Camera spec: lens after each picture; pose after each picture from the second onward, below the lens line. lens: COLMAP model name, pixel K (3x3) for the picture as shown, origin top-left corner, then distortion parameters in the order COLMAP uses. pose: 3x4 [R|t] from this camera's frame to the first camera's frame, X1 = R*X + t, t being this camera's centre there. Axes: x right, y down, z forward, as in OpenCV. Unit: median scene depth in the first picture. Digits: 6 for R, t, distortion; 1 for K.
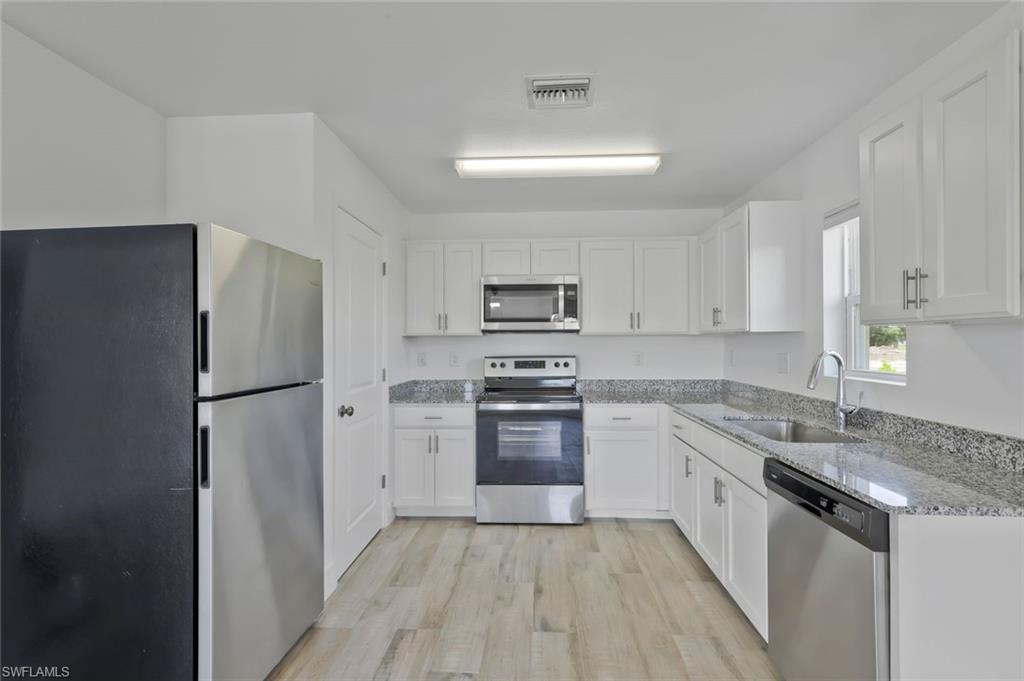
lens RADIAL K [[487.7, 0, 515.6], [0, 487.7, 338.1], [0, 0, 1]] dist [0.004917, 0.001241]
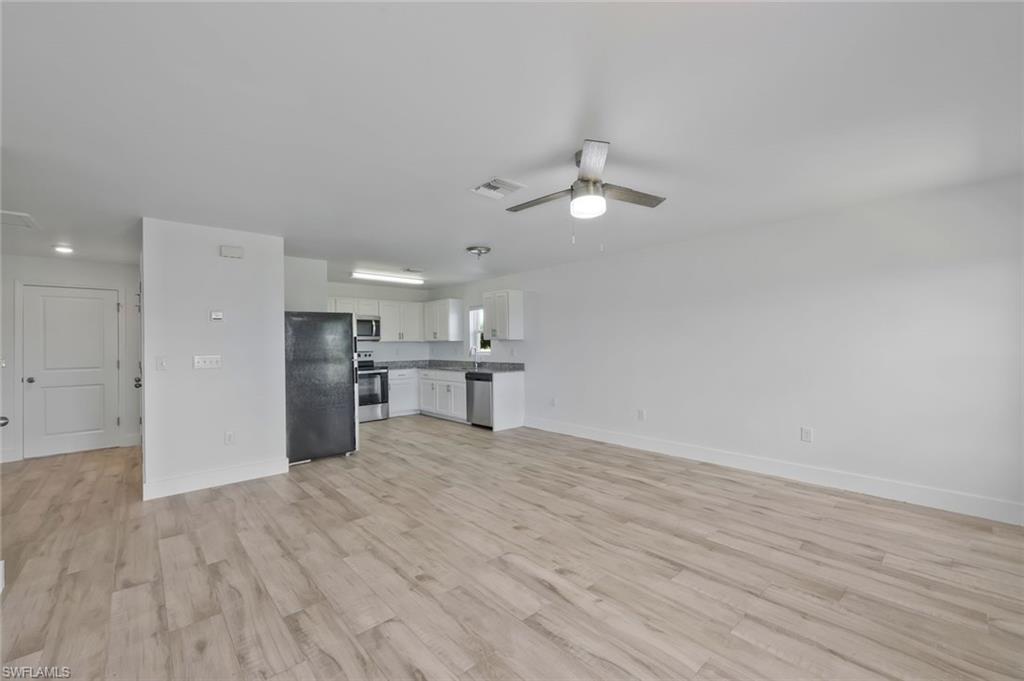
lens RADIAL K [[415.2, 0, 511.7], [0, 415.2, 347.2], [0, 0, 1]] dist [-0.002292, 0.001669]
pose [[0.707439, -0.012517, 0.706664, -0.912721], [0.006183, 0.999915, 0.011522, -0.000985], [-0.706748, -0.003781, 0.707455, -0.942097]]
